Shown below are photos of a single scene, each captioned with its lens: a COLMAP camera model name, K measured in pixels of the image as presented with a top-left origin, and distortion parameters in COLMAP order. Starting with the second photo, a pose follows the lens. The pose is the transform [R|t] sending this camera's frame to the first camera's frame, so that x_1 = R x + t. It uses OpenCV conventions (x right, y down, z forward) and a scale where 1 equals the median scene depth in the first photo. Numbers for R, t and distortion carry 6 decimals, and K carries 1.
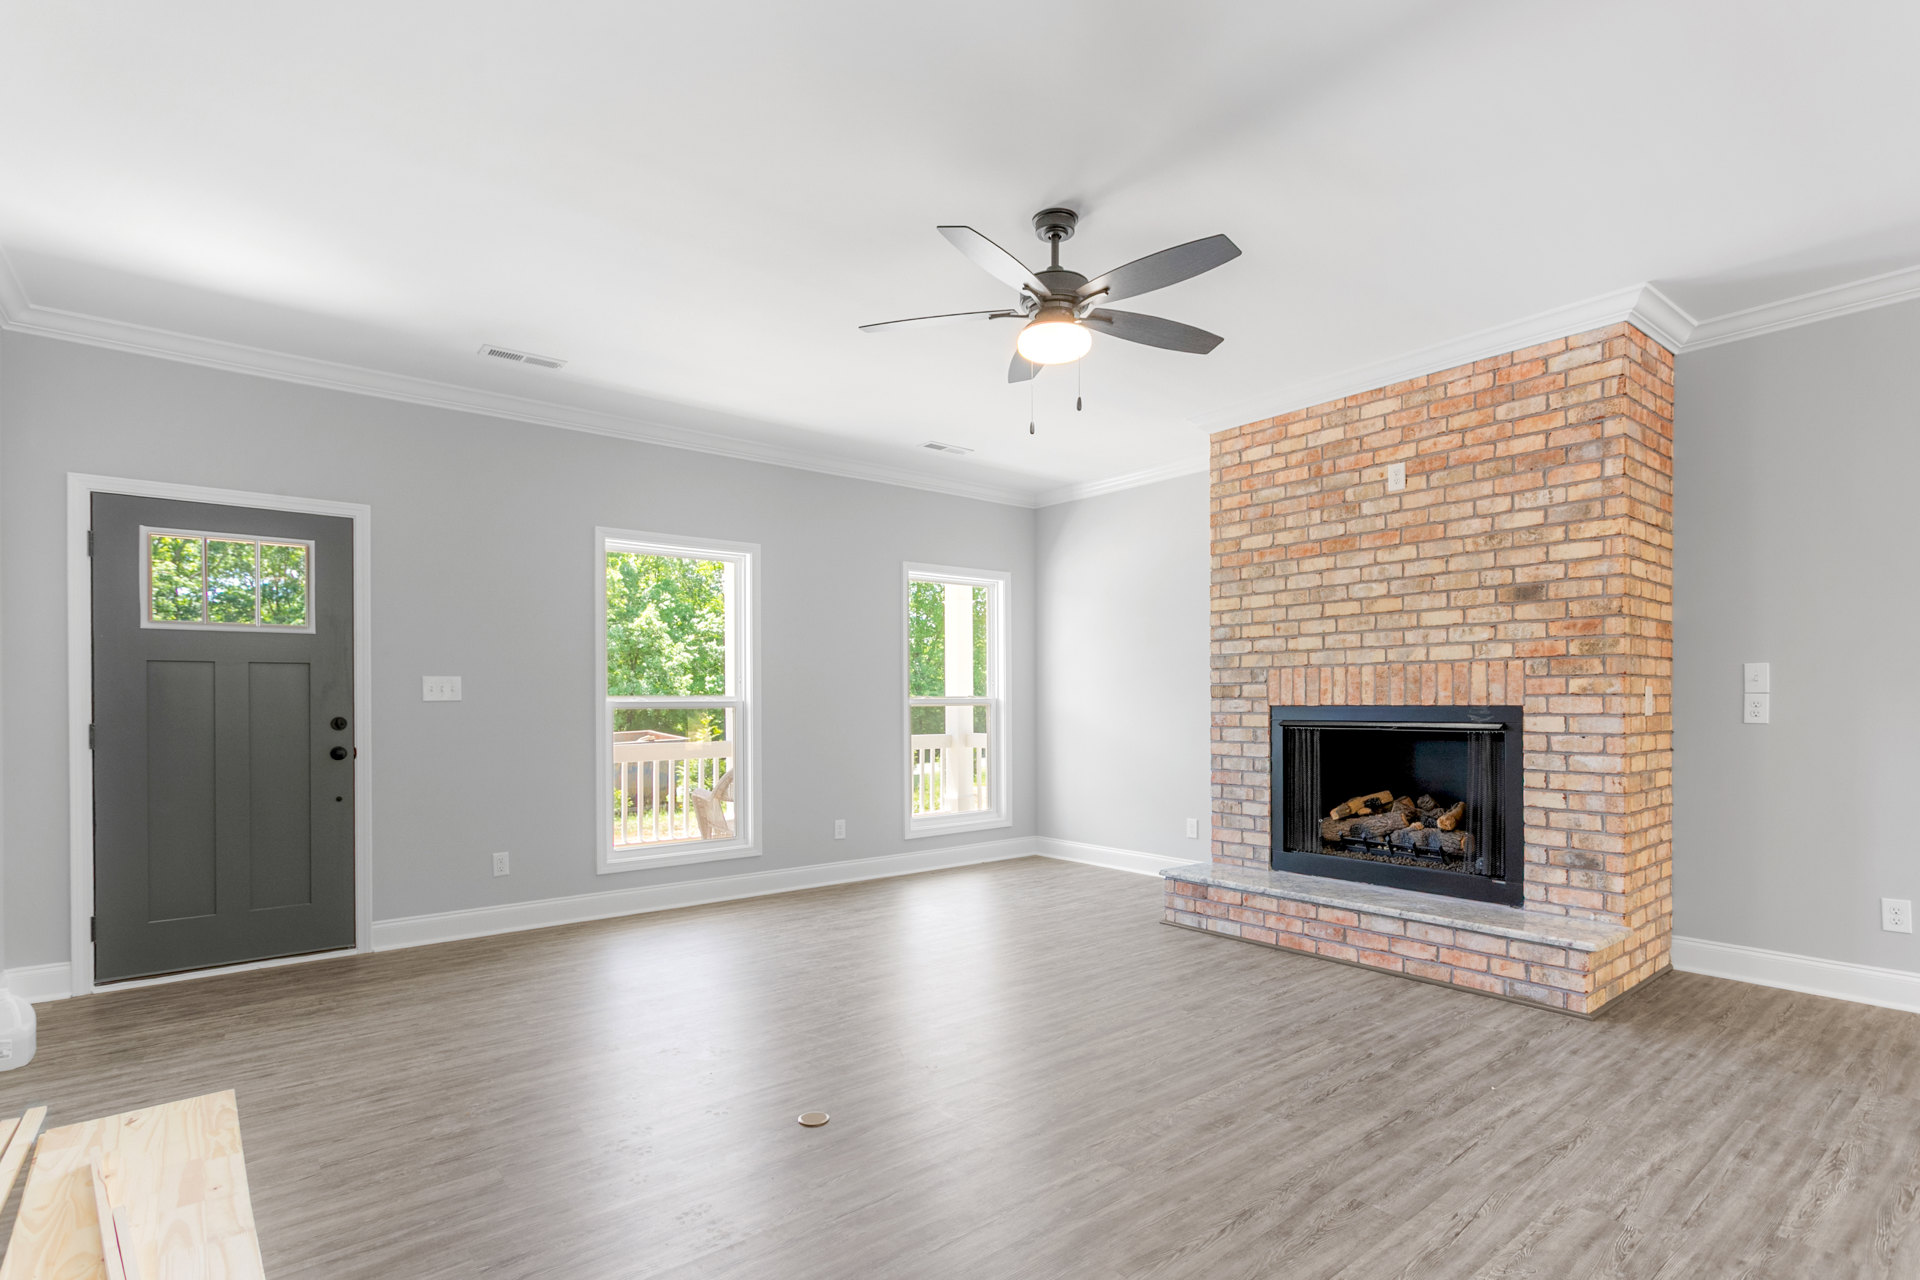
lens RADIAL K [[941.4, 0, 988.1], [0, 941.4, 692.0], [0, 0, 1]] dist [-0.001470, 0.001881]
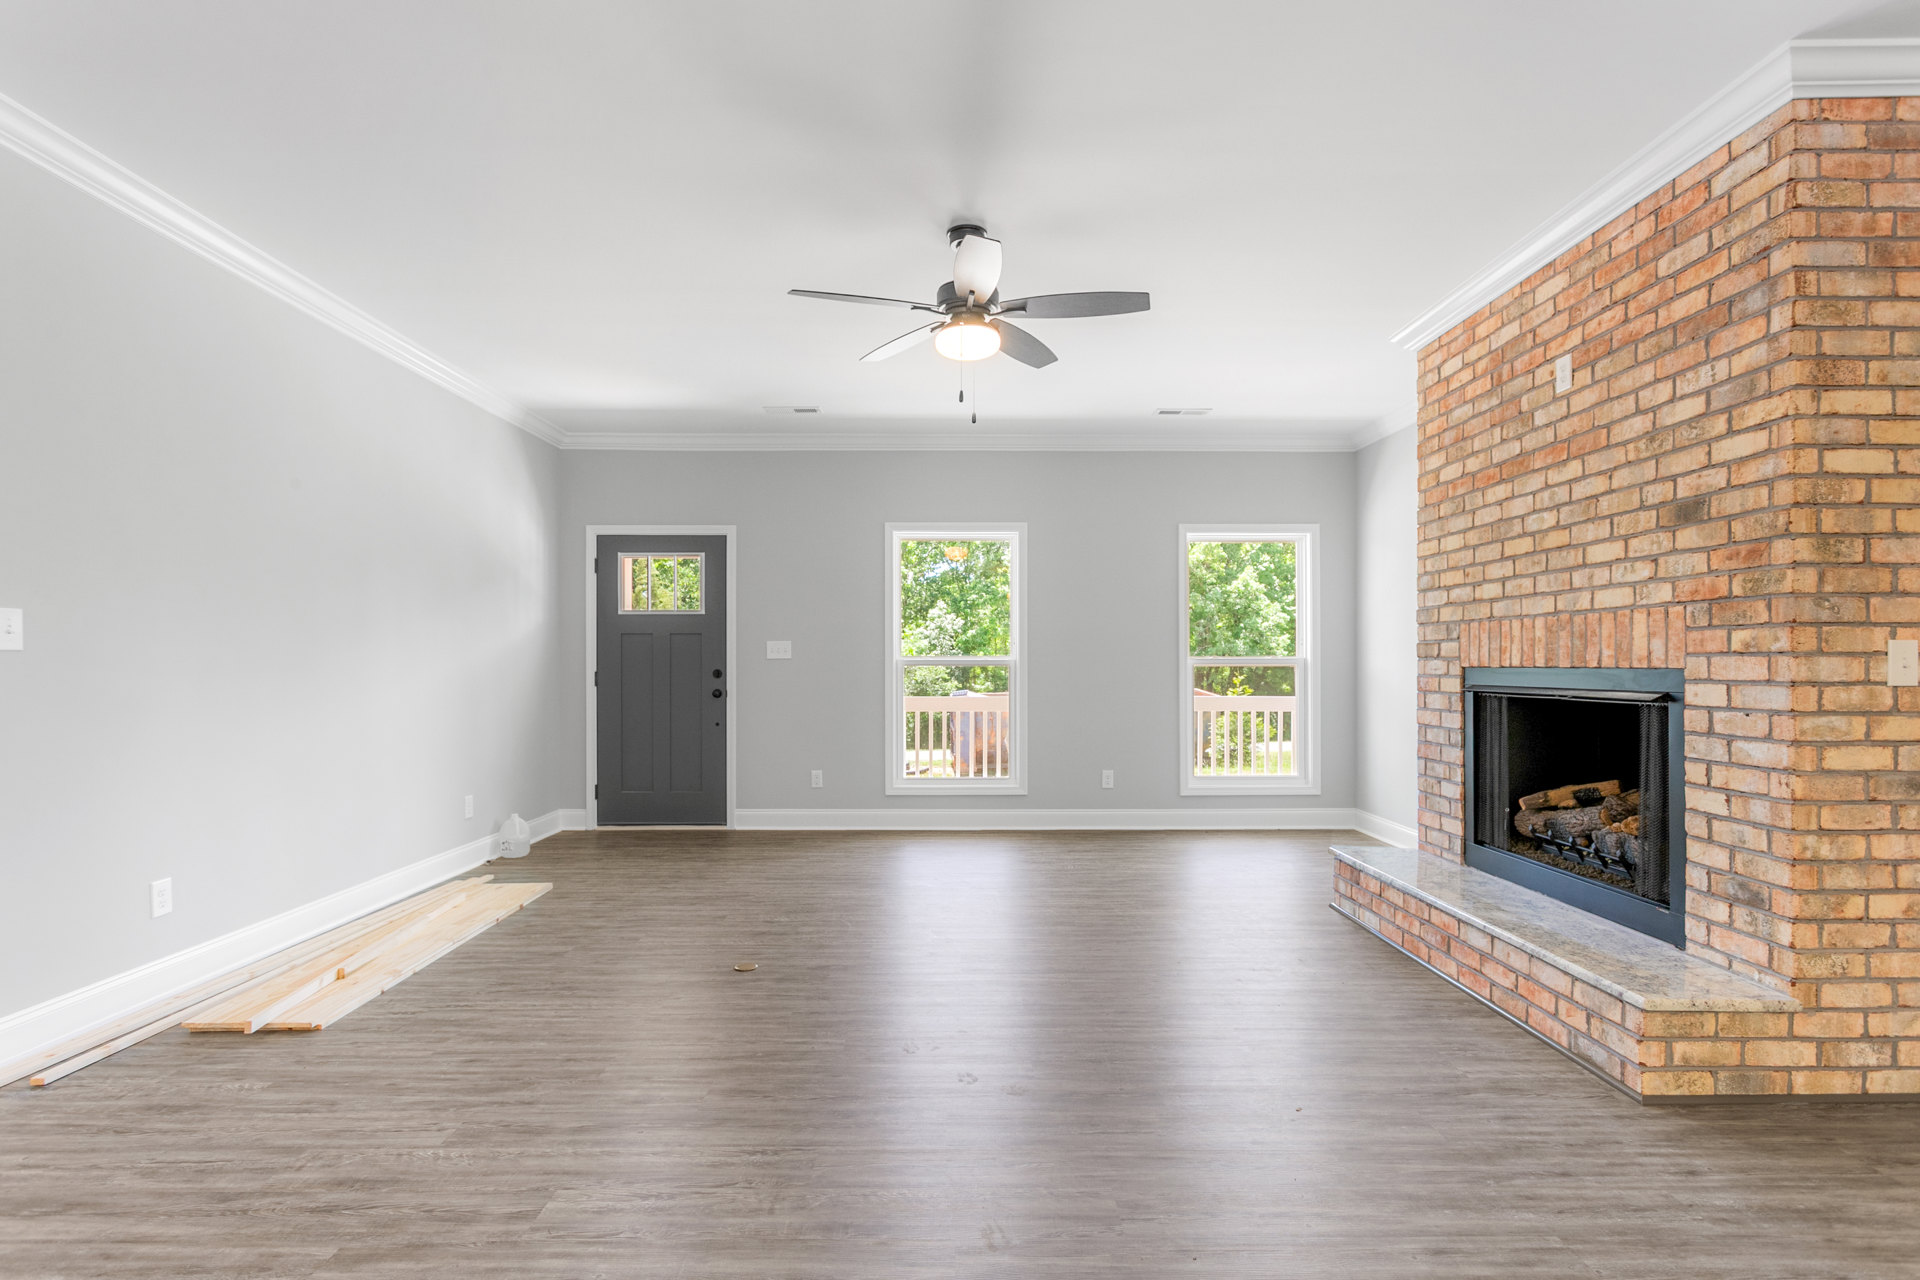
lens RADIAL K [[941.4, 0, 968.6], [0, 941.4, 649.6], [0, 0, 1]] dist [-0.001470, 0.001881]
pose [[0.775899, -0.003728, -0.630846, 0.577995], [0.002213, 0.999992, -0.003189, 0.000930], [0.630853, 0.001078, 0.775902, 0.093331]]
